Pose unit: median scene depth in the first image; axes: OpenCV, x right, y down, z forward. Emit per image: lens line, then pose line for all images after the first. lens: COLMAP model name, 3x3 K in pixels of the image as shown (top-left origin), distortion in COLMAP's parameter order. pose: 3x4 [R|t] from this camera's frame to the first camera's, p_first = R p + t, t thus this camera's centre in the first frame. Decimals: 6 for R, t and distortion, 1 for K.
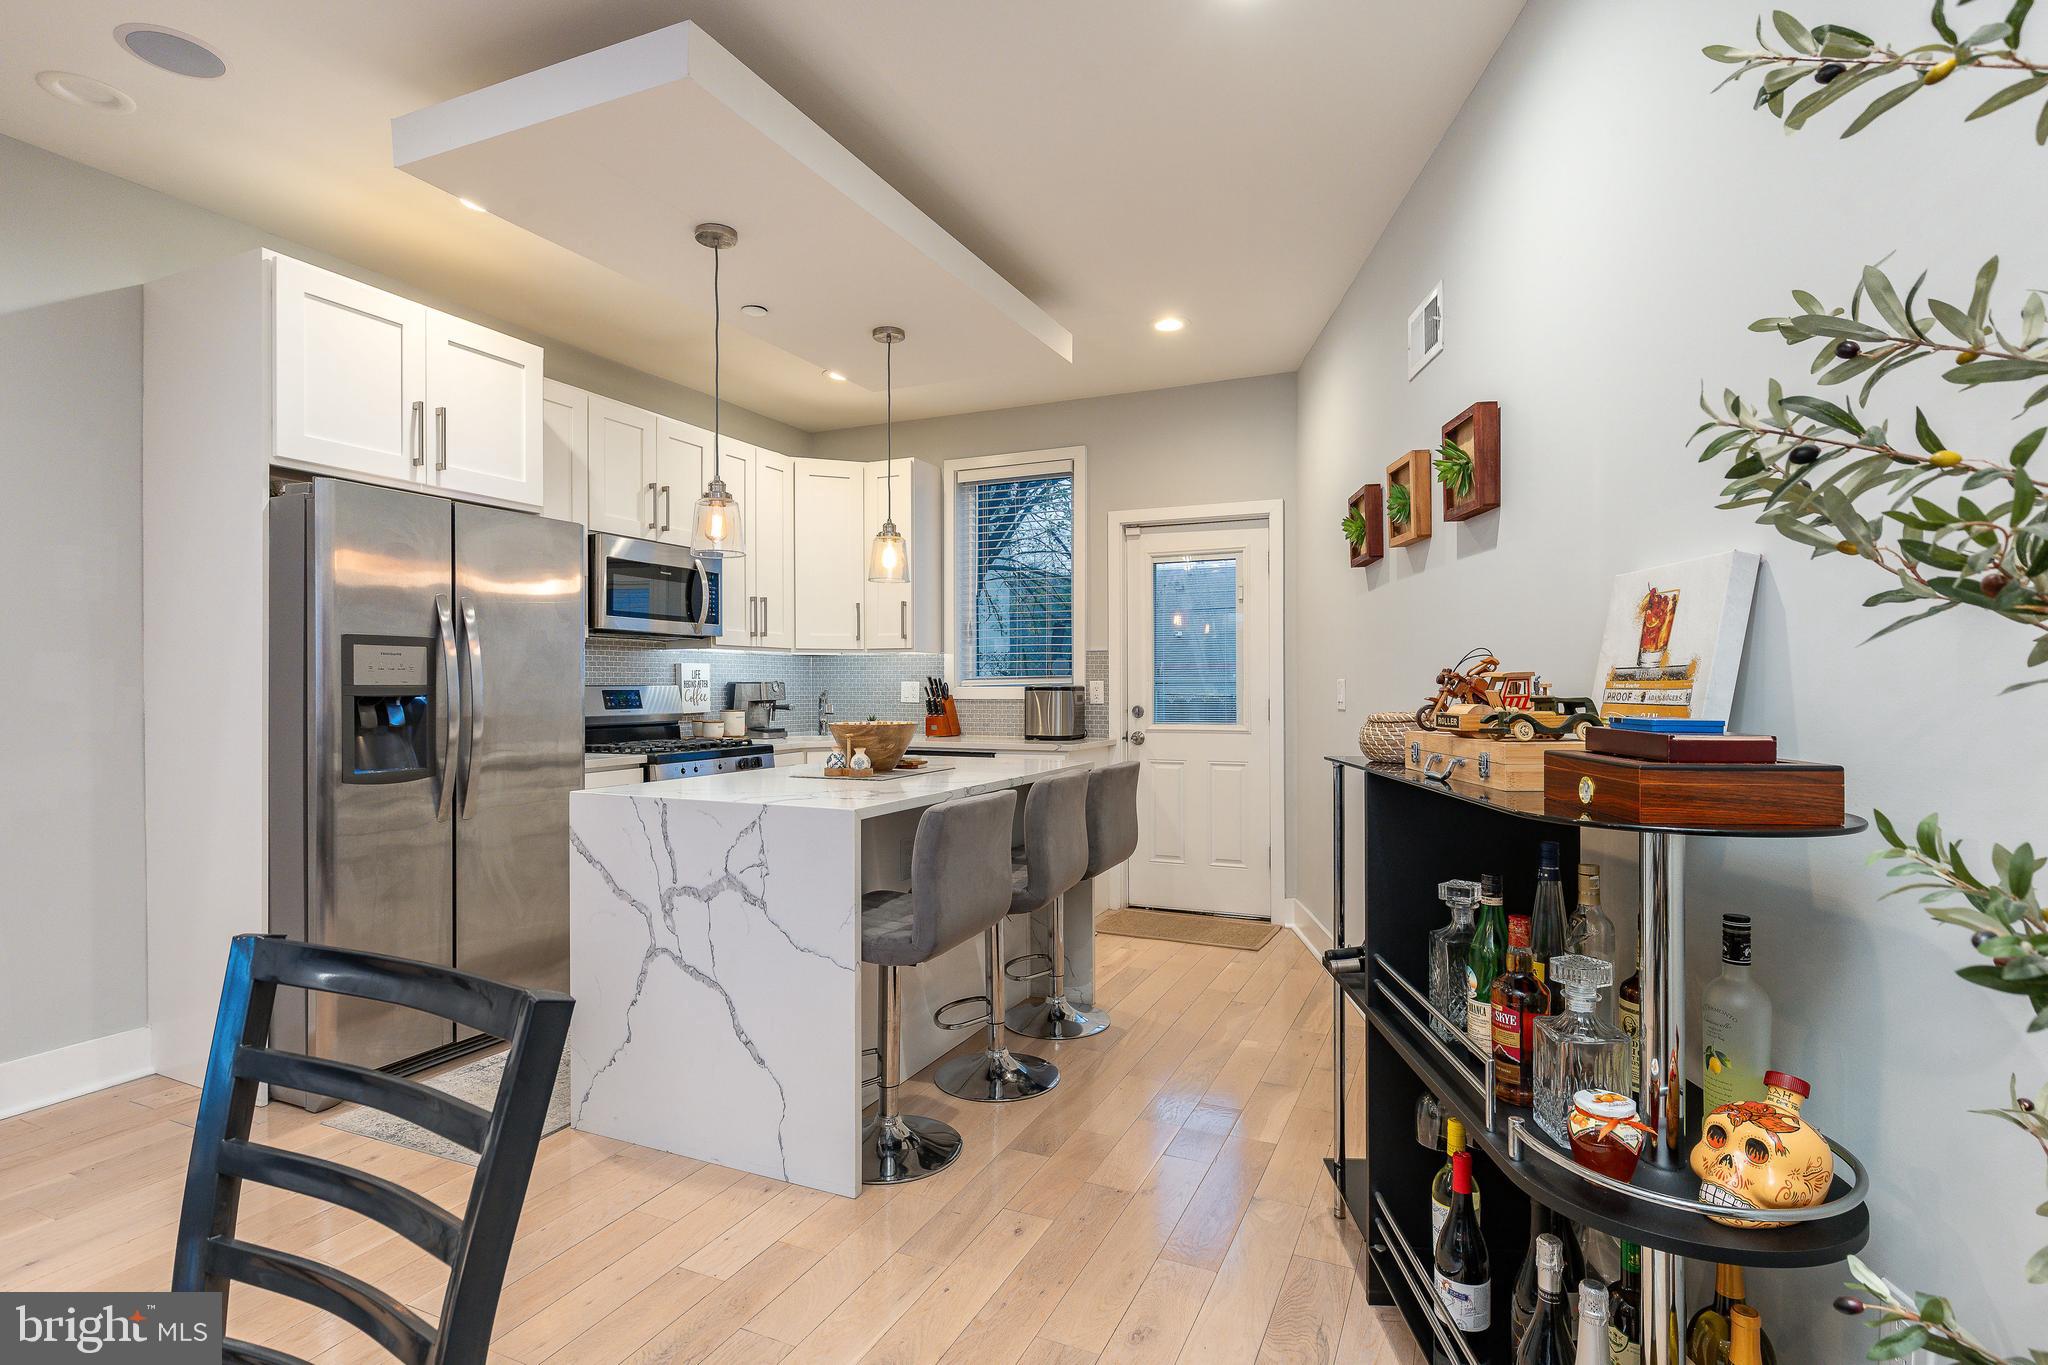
lens RADIAL K [[1012.9, 0, 1002.7], [0, 1012.9, 669.1], [0, 0, 1]] dist [0.001624, -0.000644]
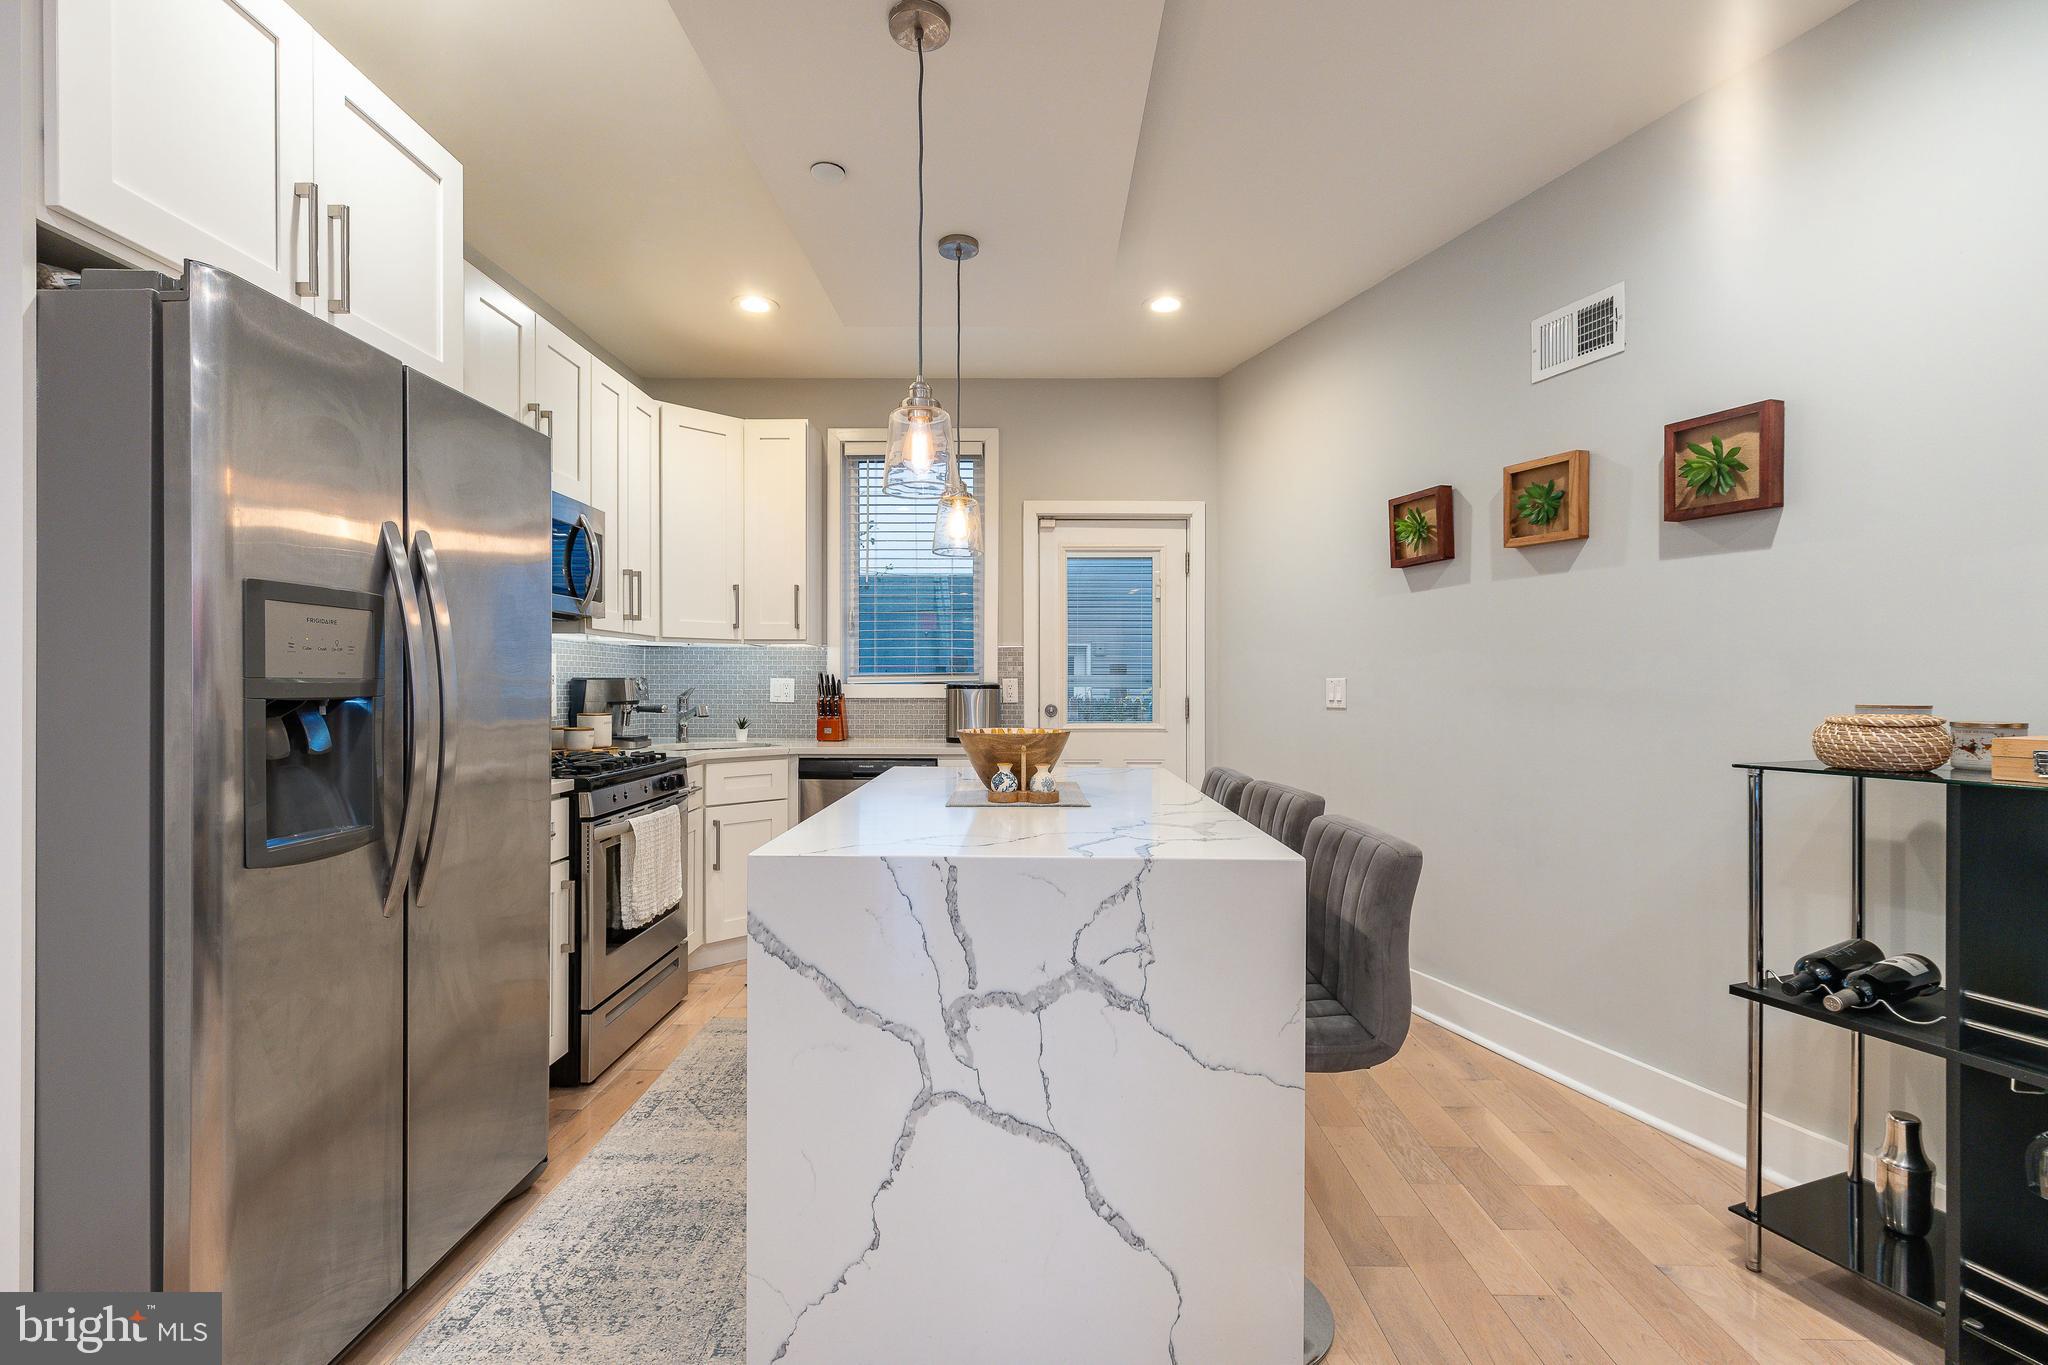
lens RADIAL K [[915.8, 0, 1002.8], [0, 915.8, 673.1], [0, 0, 1]] dist [0.009678, -0.000631]
pose [[0.911477, 0.008219, 0.411269, -0.461069], [-0.010336, 0.999942, 0.002925, 0.007098], [-0.411221, -0.006917, 0.911509, 0.387571]]
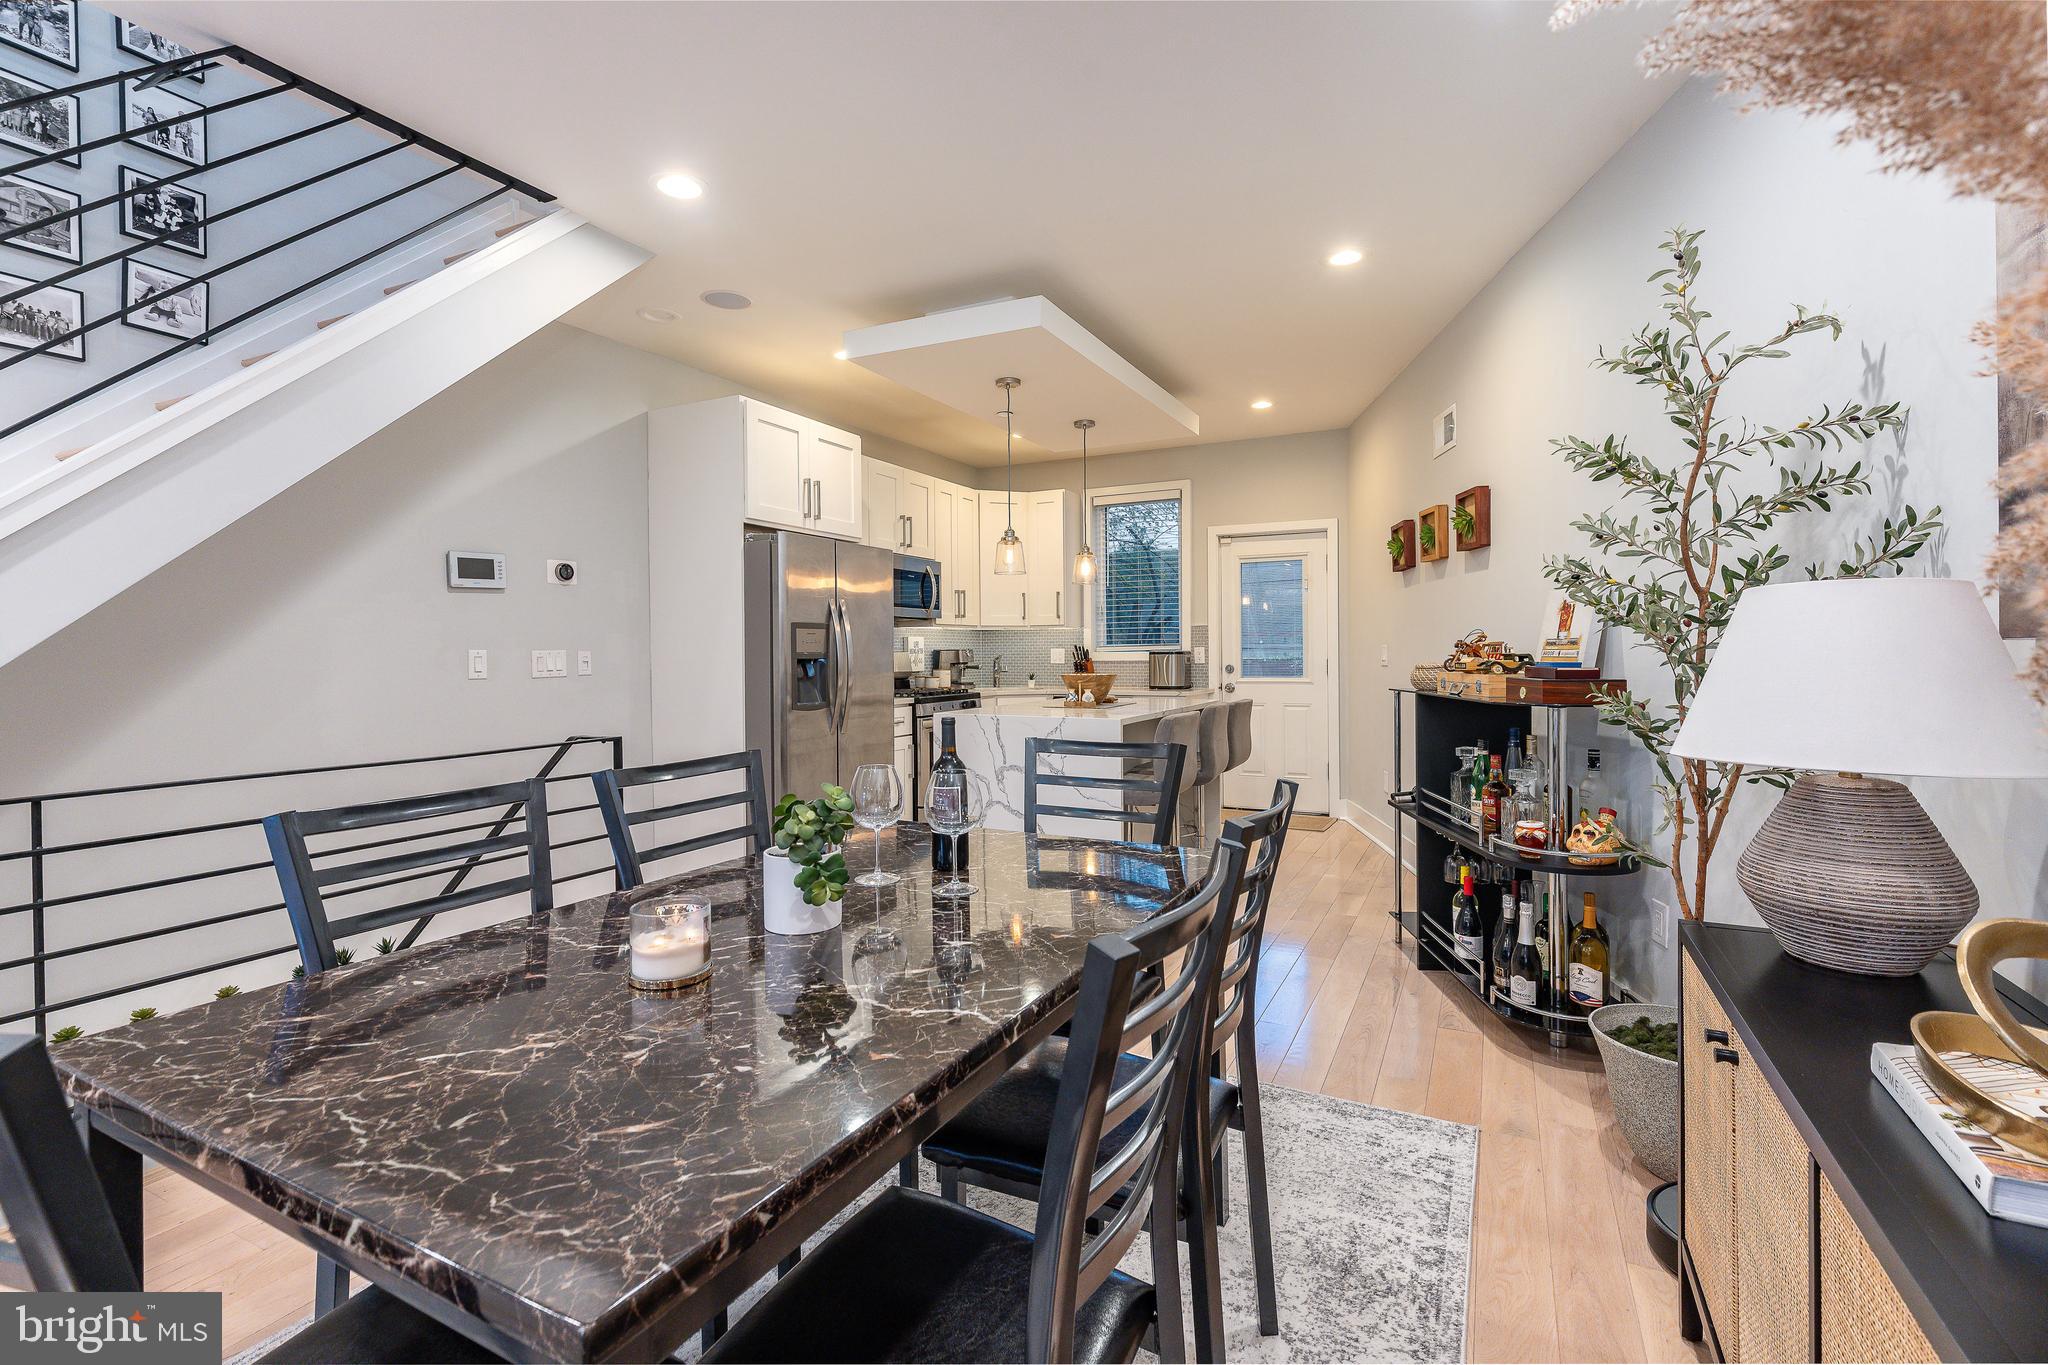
lens RADIAL K [[915.8, 0, 988.0], [0, 915.8, 645.3], [0, 0, 1]] dist [0.009678, -0.000631]
pose [[0.998376, -0.005944, -0.056653, -0.219959], [0.006414, 0.999946, 0.008131, -0.005920], [0.056602, -0.008481, 0.998361, -0.487365]]
